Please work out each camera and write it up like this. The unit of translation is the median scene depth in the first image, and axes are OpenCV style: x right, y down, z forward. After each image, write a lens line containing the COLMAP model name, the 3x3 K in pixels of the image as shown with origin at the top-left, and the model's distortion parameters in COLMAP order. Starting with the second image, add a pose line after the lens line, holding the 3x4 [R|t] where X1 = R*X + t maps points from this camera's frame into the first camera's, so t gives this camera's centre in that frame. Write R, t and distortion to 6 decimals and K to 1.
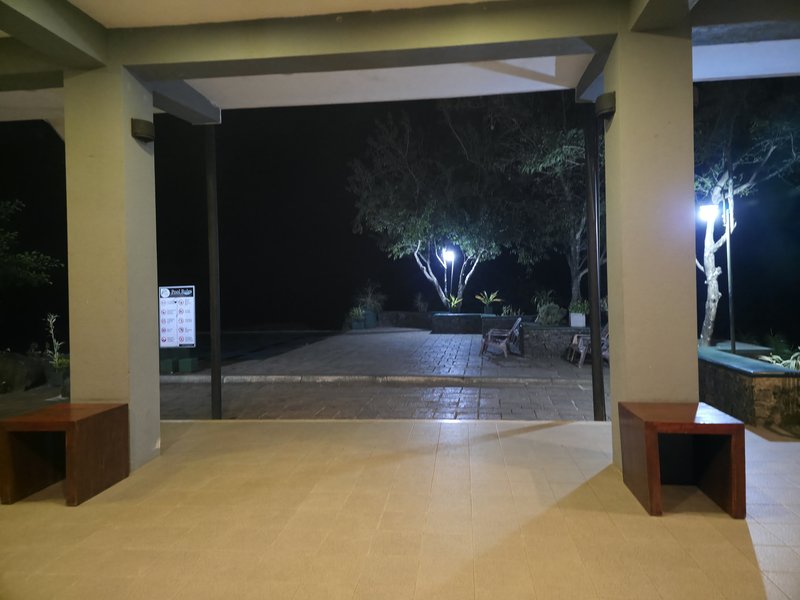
lens RADIAL K [[529.4, 0, 399.2], [0, 529.4, 296.0], [0, 0, 1]] dist [0.075763, -0.056305]
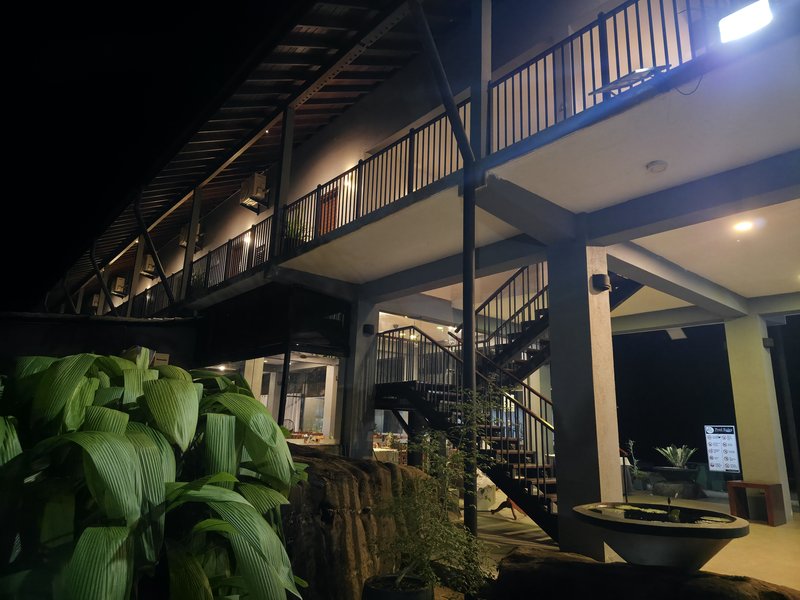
lens RADIAL K [[529.4, 0, 401.8], [0, 529.4, 296.8], [0, 0, 1]] dist [0.075763, -0.056305]
pose [[0.735651, -0.115353, -0.667467, -0.048045], [-0.060812, 0.970166, -0.234691, 0.037421], [0.674626, 0.213241, 0.706688, -0.615240]]
